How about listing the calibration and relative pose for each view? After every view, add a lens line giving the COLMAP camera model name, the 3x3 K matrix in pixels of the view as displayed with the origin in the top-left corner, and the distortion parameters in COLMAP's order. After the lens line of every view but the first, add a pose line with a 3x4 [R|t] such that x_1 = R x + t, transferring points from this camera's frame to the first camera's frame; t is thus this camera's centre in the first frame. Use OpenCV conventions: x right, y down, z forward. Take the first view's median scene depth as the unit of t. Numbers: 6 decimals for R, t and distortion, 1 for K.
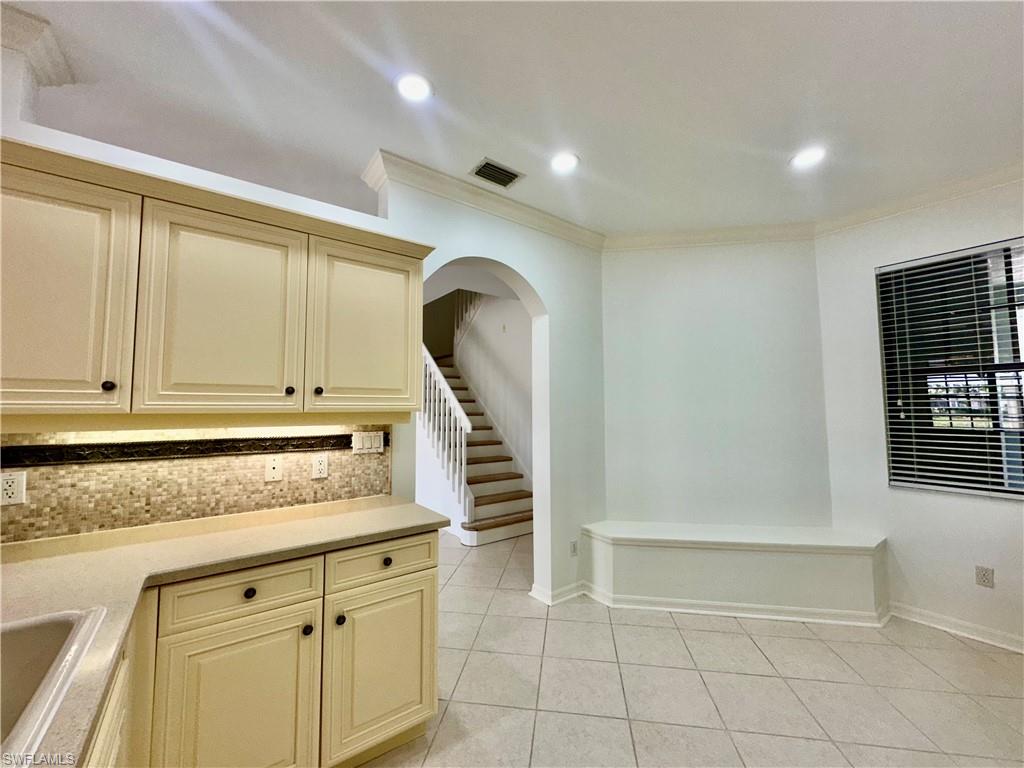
lens RADIAL K [[412.2, 0, 510.6], [0, 412.2, 382.2], [0, 0, 1]] dist [0.002427, 0.000222]
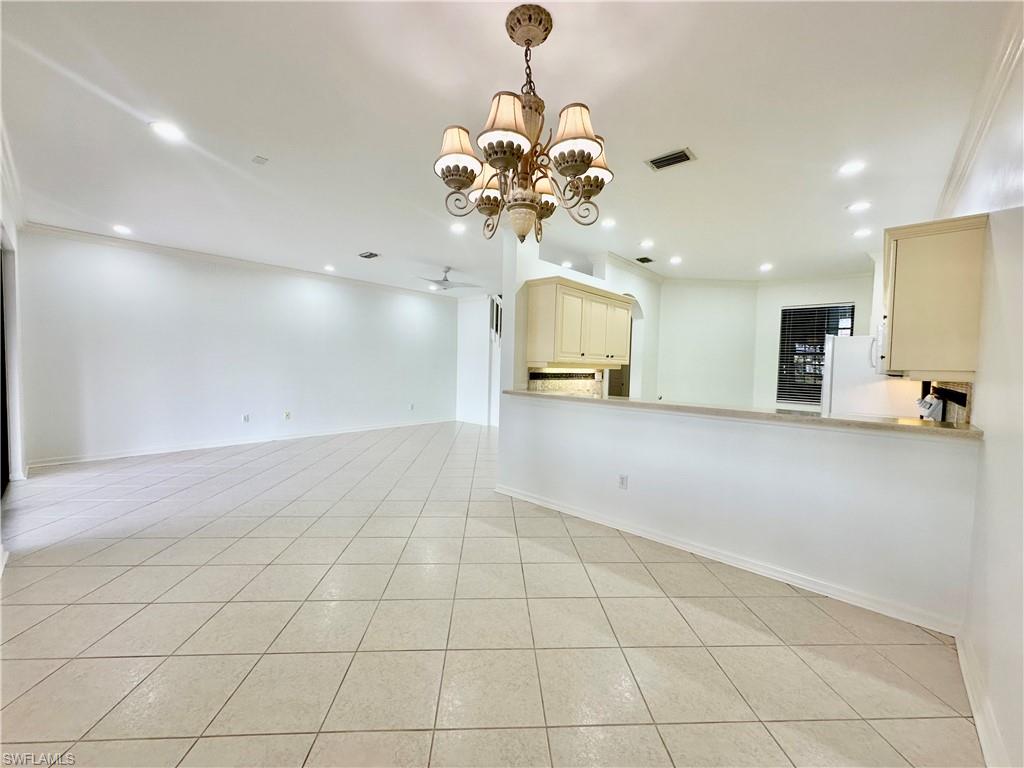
lens RADIAL K [[412.2, 0, 514.1], [0, 412.2, 383.0], [0, 0, 1]] dist [0.002427, 0.000222]
pose [[0.980274, 0.021524, 0.196467, -1.300978], [-0.043333, 0.993272, 0.107396, -0.056086], [-0.192833, -0.113791, 0.974611, -1.271275]]
